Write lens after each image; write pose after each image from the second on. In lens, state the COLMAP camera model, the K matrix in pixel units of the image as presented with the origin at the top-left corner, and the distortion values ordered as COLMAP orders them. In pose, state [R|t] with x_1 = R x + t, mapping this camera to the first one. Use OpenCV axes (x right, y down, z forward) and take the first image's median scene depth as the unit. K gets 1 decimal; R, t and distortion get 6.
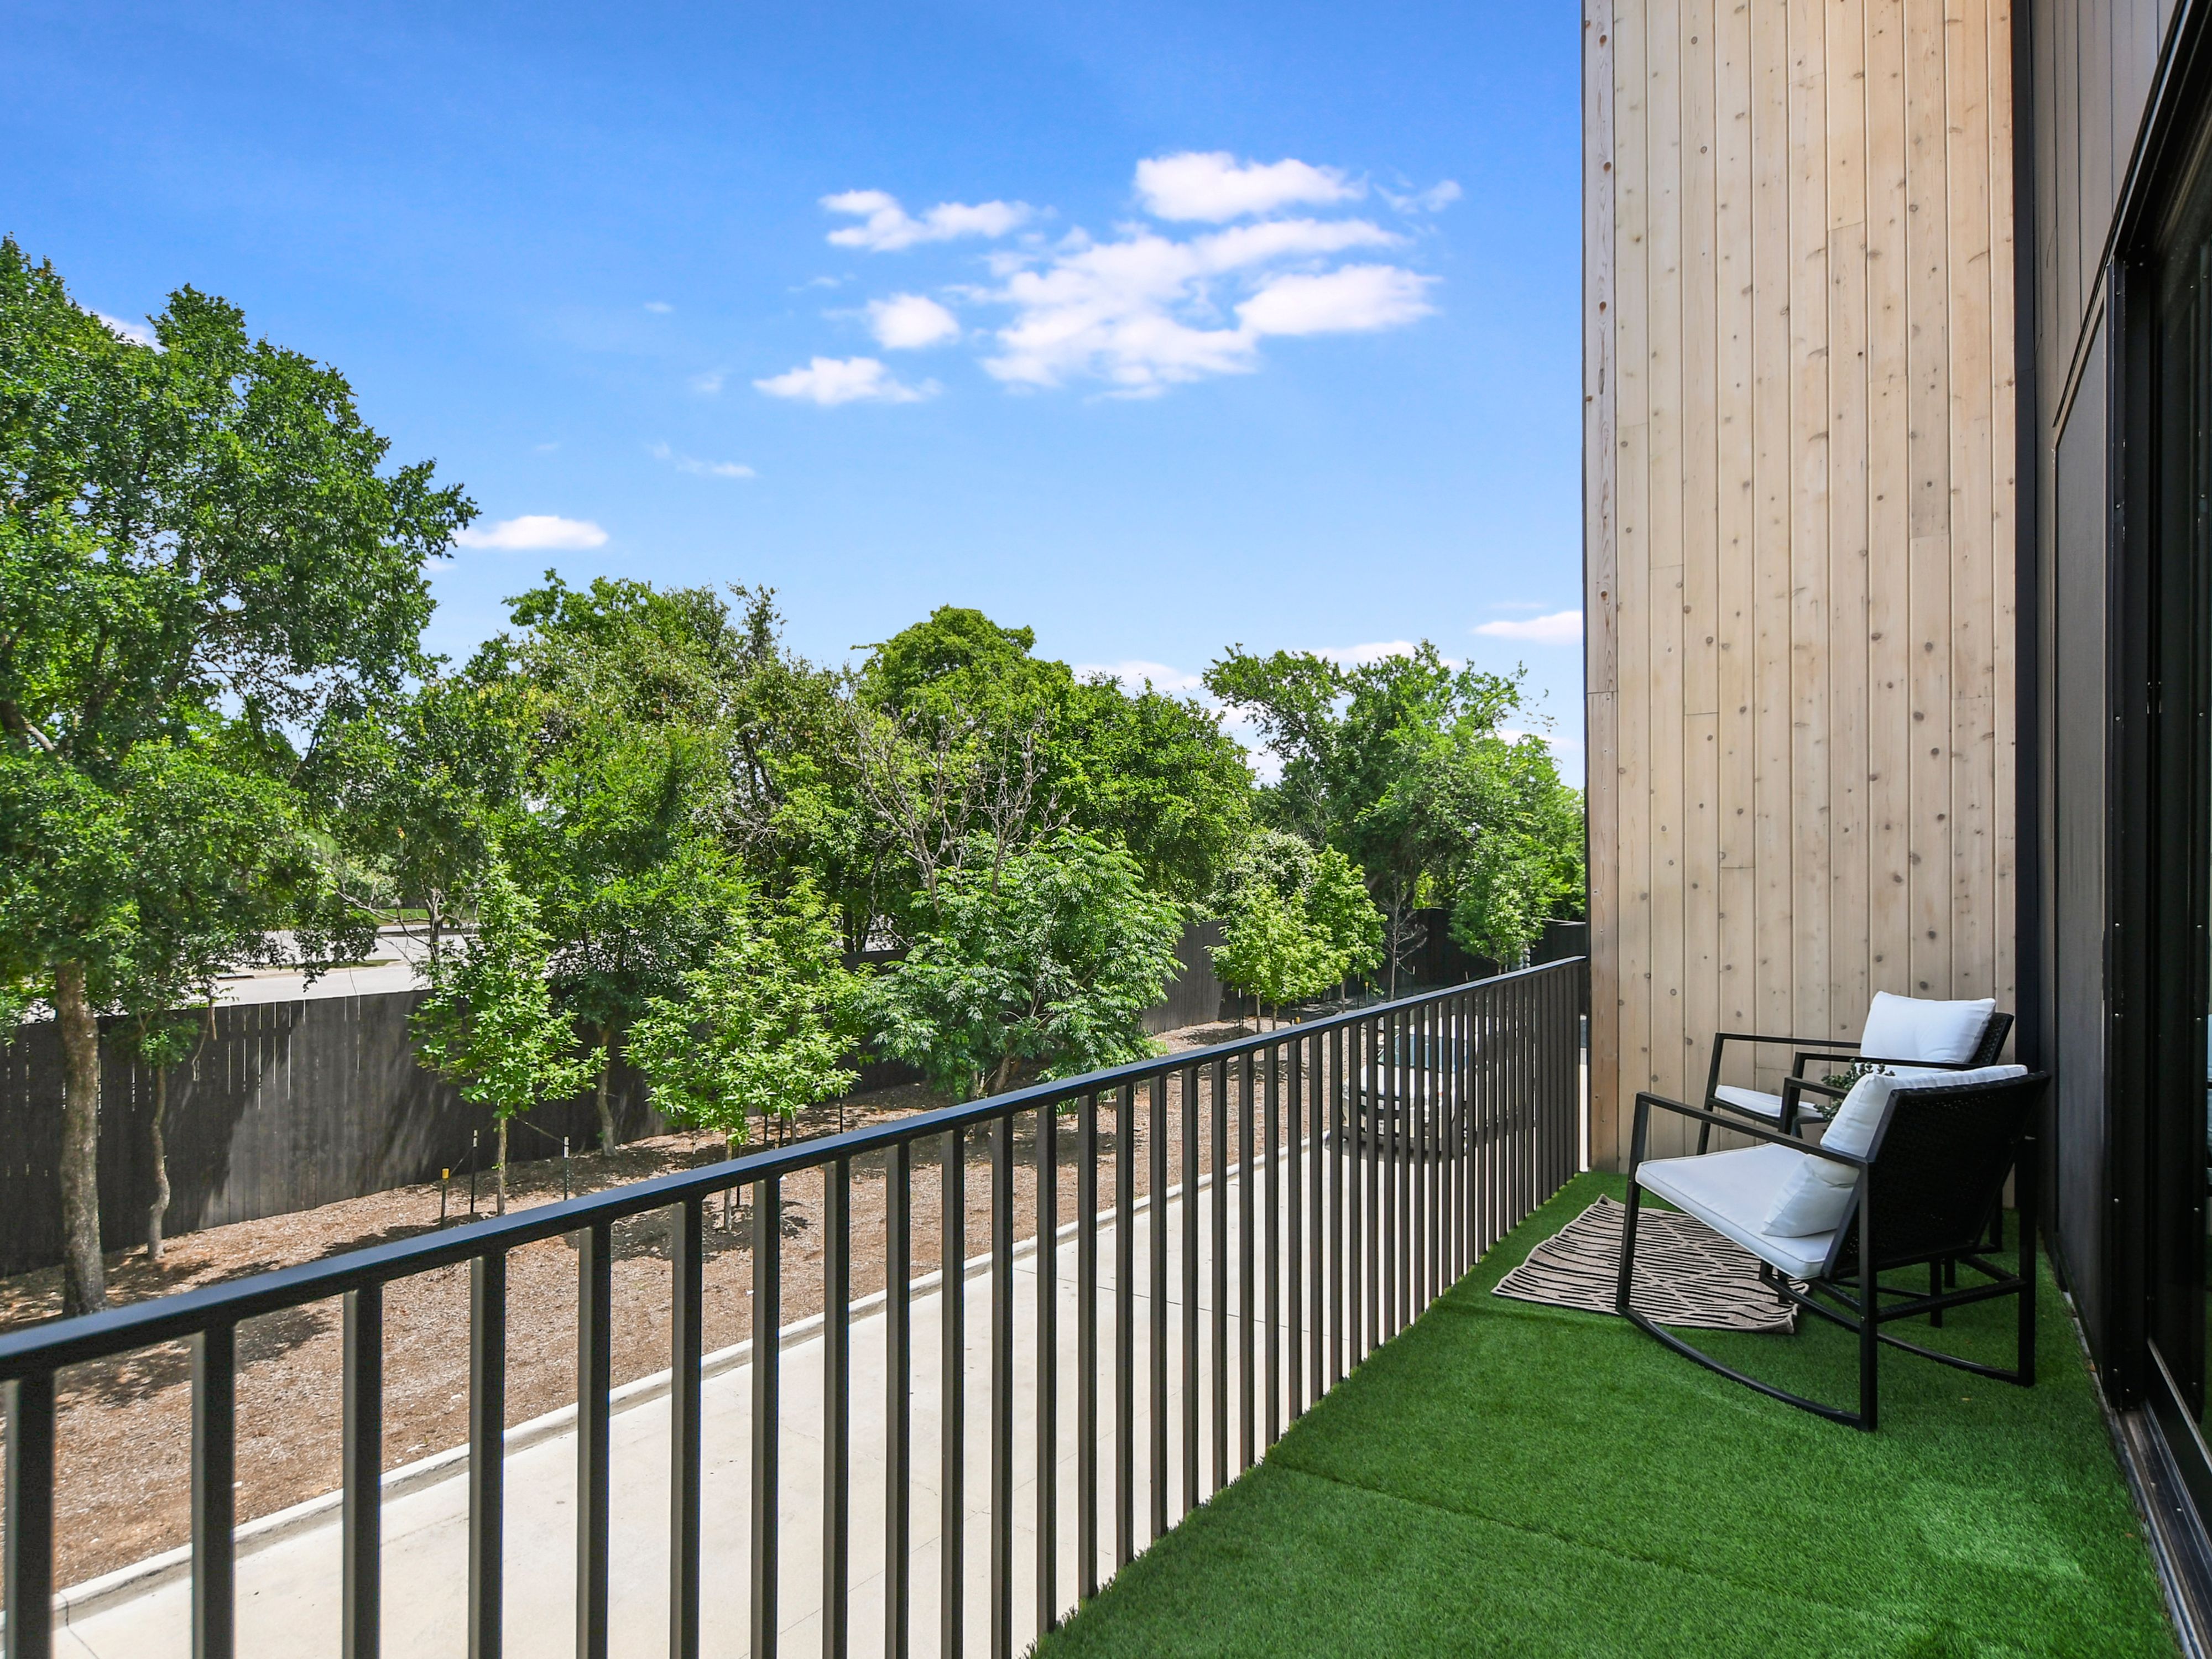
lens RADIAL K [[1252.5, 0, 1083.2], [0, 1252.5, 880.8], [0, 0, 1]] dist [0.000754, -0.000304]
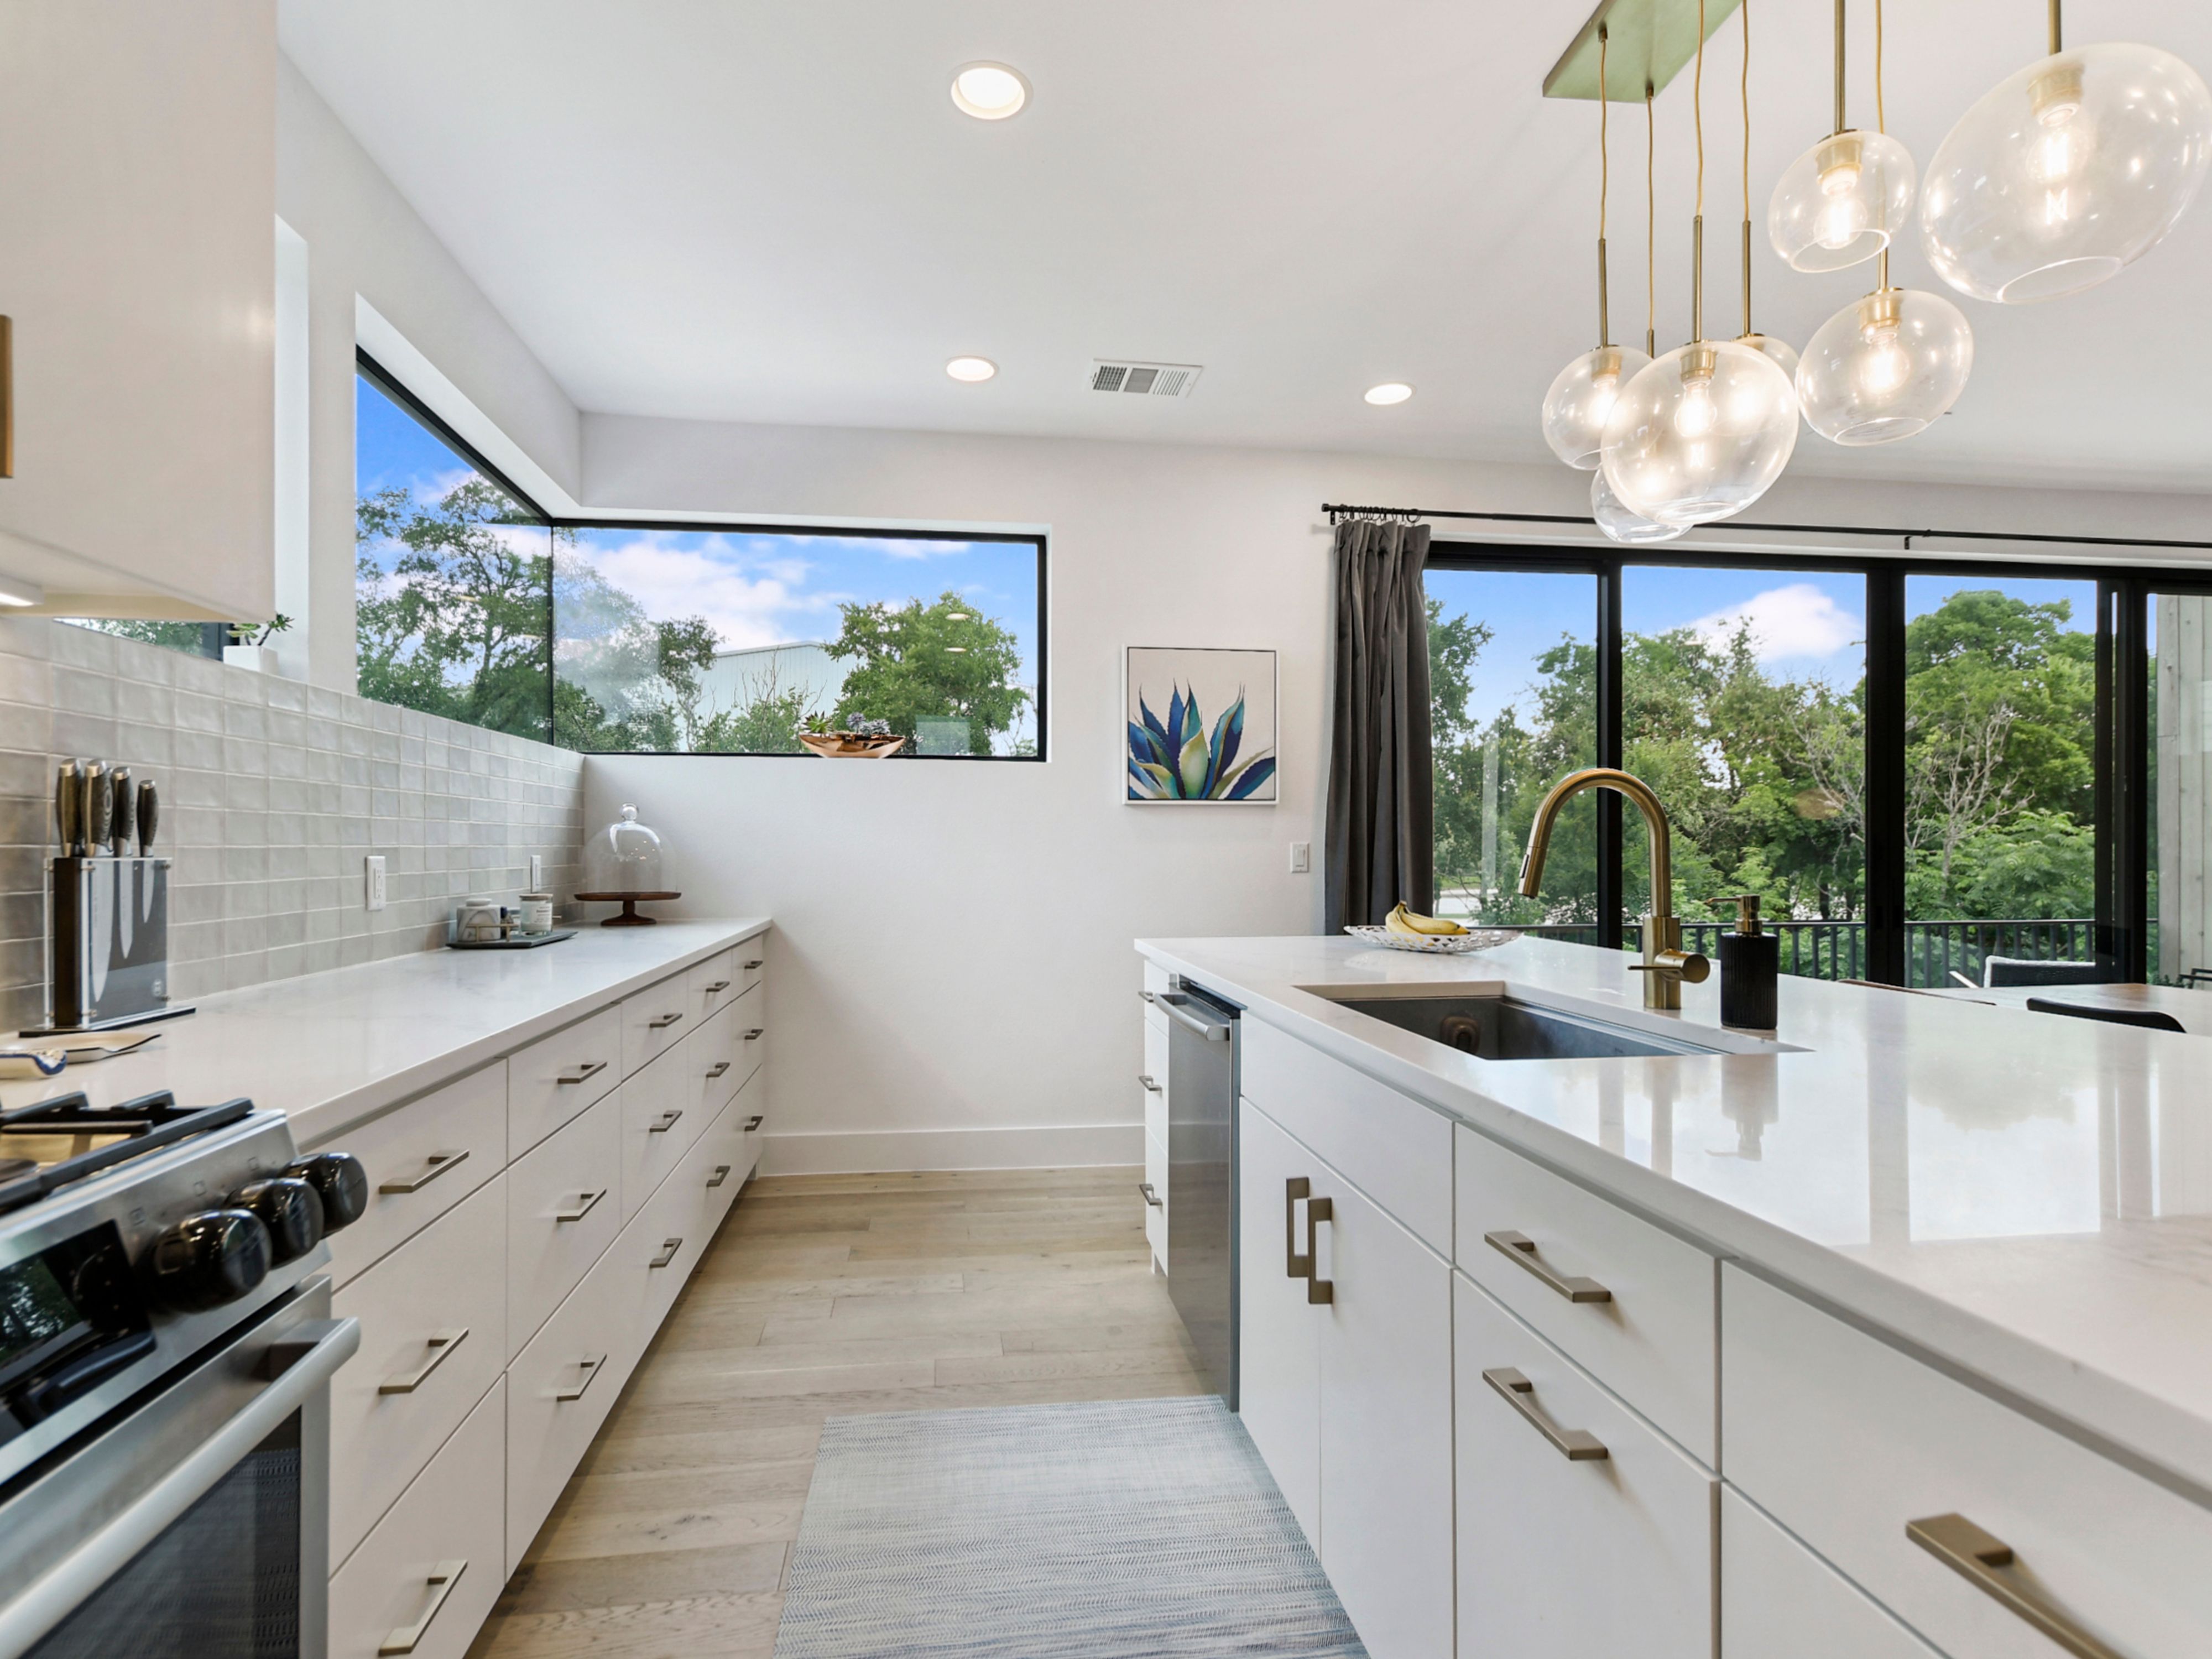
lens RADIAL K [[1109.9, 0, 1094.8], [0, 1109.9, 841.1], [0, 0, 1]] dist [-0.002964, -0.000424]
pose [[0.667141, -0.001555, -0.744930, 0.164192], [-0.007429, 0.999934, -0.008740, -0.002855], [0.744894, 0.011365, 0.667086, -0.235096]]
